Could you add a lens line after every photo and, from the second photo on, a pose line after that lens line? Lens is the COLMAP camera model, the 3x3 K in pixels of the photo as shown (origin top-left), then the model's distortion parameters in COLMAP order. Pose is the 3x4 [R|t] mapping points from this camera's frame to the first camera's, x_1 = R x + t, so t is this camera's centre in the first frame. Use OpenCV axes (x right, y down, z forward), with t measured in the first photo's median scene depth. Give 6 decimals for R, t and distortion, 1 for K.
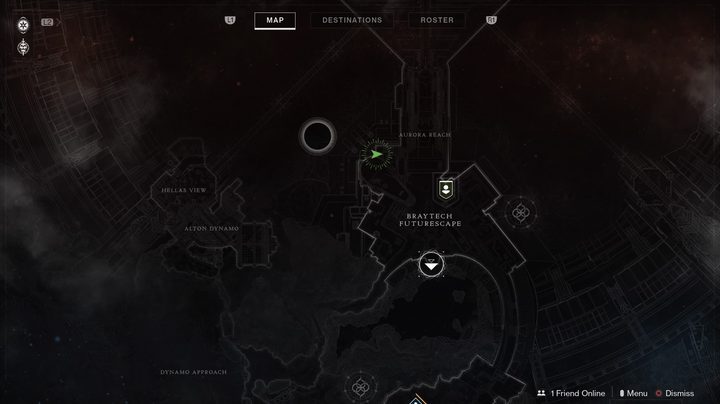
lens RADIAL K [[419.0, 0, 359.9], [0, 419.0, 201.9], [0, 0, 1]] dist [-0.001693, -0.000366]
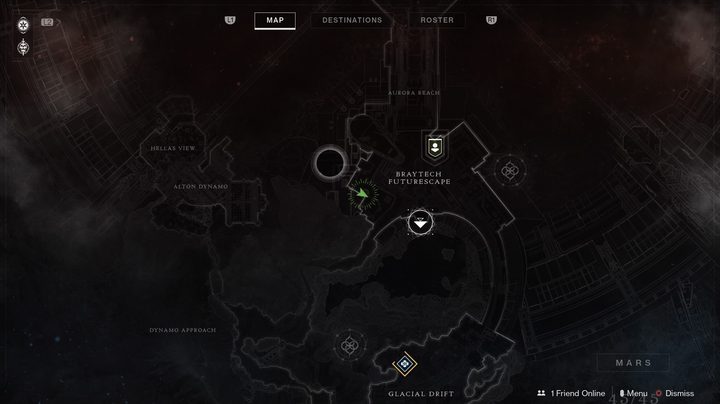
lens RADIAL K [[419.0, 0, 360.1], [0, 419.0, 202.6], [0, 0, 1]] dist [-0.001693, -0.000366]
pose [[1.000000, 0.000001, 0.000057, 0.026350], [-0.000001, 1.000000, 0.000151, 0.101617], [-0.000057, -0.000151, 1.000000, -0.000025]]
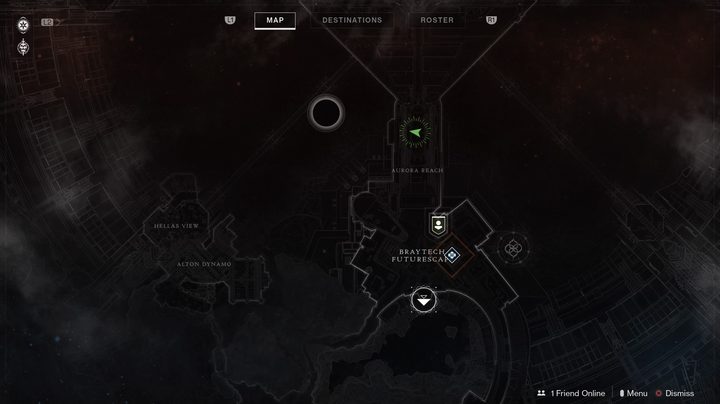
lens RADIAL K [[419.0, 0, 359.9], [0, 419.0, 201.5], [0, 0, 1]] dist [-0.001693, -0.000366]
pose [[1.000000, 0.000071, -0.000177, 0.018101], [-0.000071, 1.000000, 0.000087, -0.086172], [0.000177, -0.000087, 1.000000, 0.000038]]
